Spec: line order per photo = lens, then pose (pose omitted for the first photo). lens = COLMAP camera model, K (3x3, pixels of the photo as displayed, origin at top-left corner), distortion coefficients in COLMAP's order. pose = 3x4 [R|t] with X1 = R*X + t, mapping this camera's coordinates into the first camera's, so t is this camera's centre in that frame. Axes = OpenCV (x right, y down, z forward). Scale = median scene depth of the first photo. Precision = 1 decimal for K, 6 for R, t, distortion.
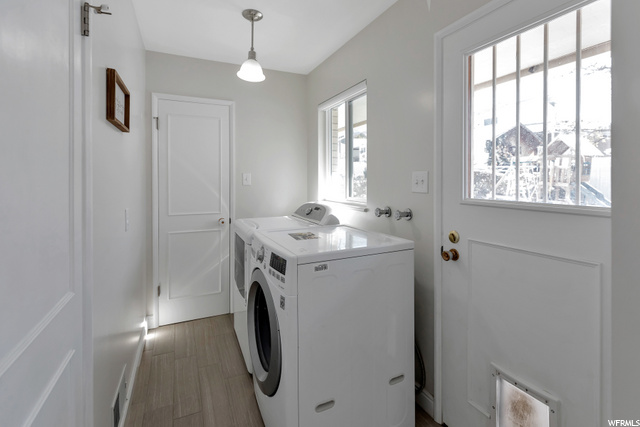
lens RADIAL K [[298.2, 0, 320.4], [0, 298.2, 185.9], [0, 0, 1]] dist [0.001191, 0.000075]
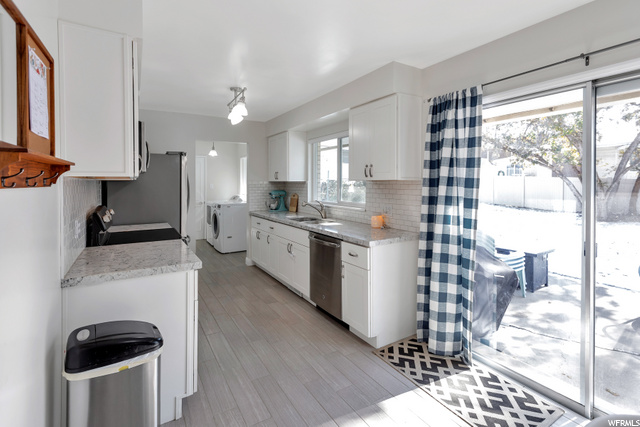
lens RADIAL K [[298.2, 0, 320.4], [0, 298.2, 185.9], [0, 0, 1]] dist [0.001191, 0.000075]
pose [[0.993213, -0.000458, 0.116313, 0.512904], [0.001623, 0.999949, -0.009924, 0.002783], [-0.116302, 0.010046, 0.993163, -2.187153]]
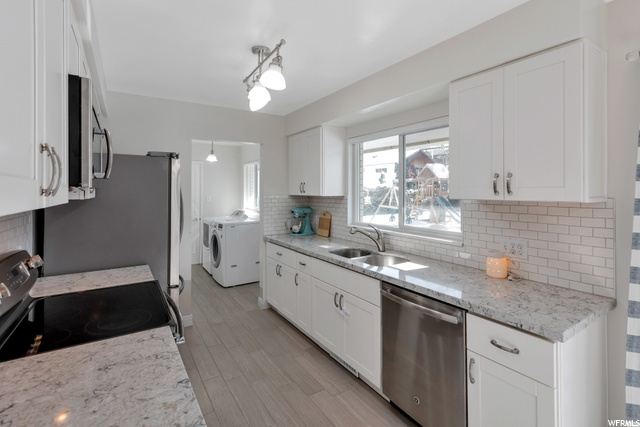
lens RADIAL K [[298.7, 0, 319.2], [0, 298.7, 190.9], [0, 0, 1]] dist [0.001377, 0.000152]
pose [[0.990476, 0.001384, 0.137681, 0.314614], [0.001537, 0.999776, -0.021105, -0.044147], [-0.137679, 0.021116, 0.990252, -1.578594]]
